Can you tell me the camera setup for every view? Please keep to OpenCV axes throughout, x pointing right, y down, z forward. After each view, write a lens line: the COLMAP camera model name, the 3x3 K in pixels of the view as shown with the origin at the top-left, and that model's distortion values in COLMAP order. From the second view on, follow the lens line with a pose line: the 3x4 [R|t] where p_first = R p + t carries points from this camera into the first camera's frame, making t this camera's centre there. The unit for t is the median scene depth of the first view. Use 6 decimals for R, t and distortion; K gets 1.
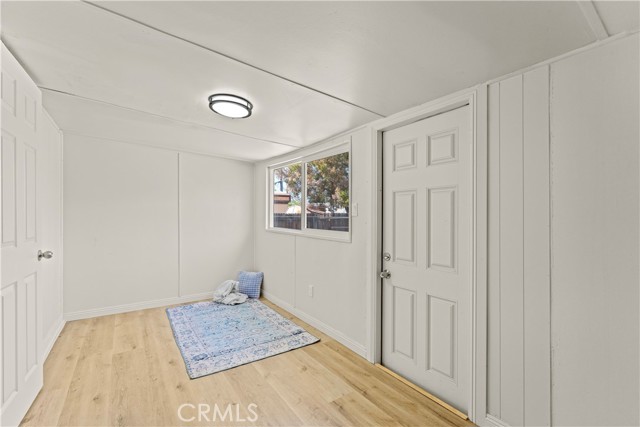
lens RADIAL K [[279.3, 0, 320.0], [0, 279.3, 213.5], [0, 0, 1]] dist [0.000131, 0.000238]
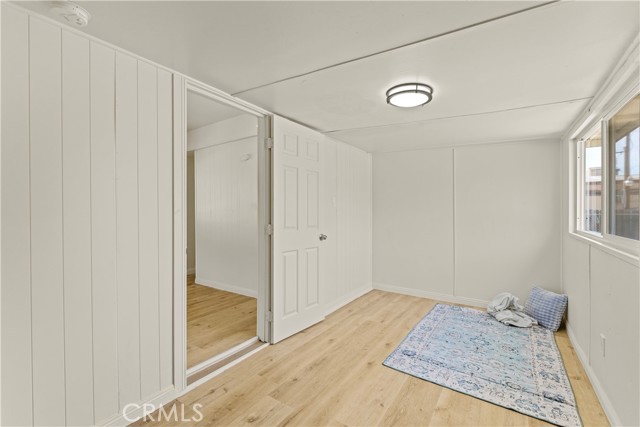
lens RADIAL K [[279.3, 0, 320.0], [0, 279.3, 213.5], [0, 0, 1]] dist [0.000131, 0.000238]
pose [[0.341640, 0.000108, -0.939831, 0.322109], [0.004594, 0.999988, 0.001785, 0.005876], [0.939820, -0.004928, 0.341635, 0.280698]]
